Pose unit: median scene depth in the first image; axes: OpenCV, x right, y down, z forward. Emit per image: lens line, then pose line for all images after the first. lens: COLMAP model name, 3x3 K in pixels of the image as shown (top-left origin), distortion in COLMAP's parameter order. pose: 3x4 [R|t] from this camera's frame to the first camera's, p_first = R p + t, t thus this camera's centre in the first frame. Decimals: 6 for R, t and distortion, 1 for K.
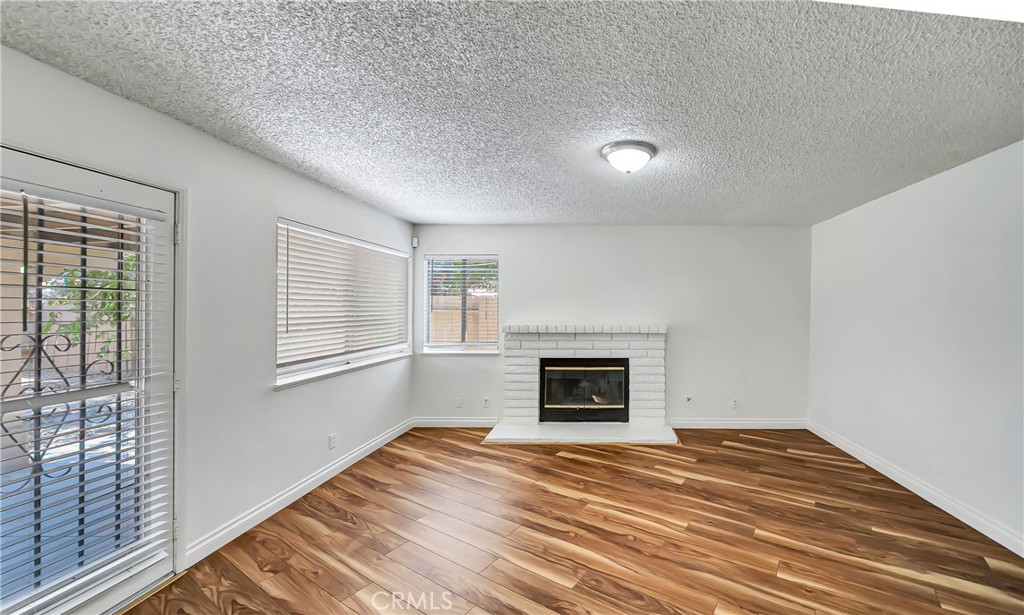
lens RADIAL K [[375.3, 0, 596.4], [0, 375.3, 317.3], [0, 0, 1]] dist [-0.000346, -0.000005]
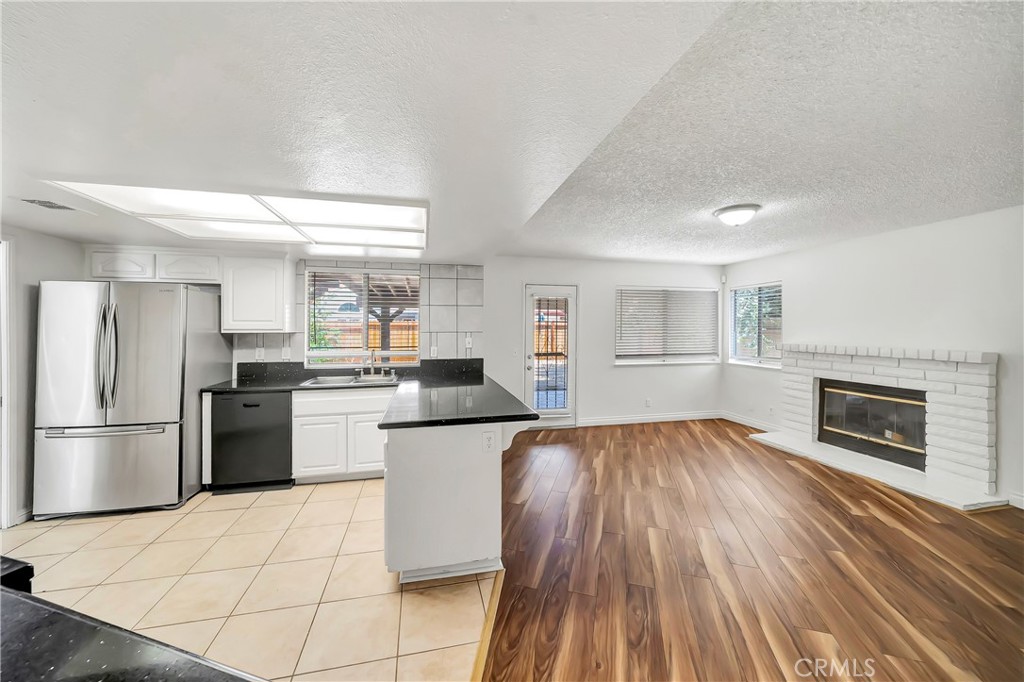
lens RADIAL K [[369.6, 0, 504.2], [0, 369.6, 330.7], [0, 0, 1]] dist [-0.000313, -0.000132]
pose [[0.226305, 0.006239, -0.974037, 0.652579], [-0.024772, 0.999693, 0.000648, 0.002235], [0.973742, 0.023982, 0.226390, -0.054333]]
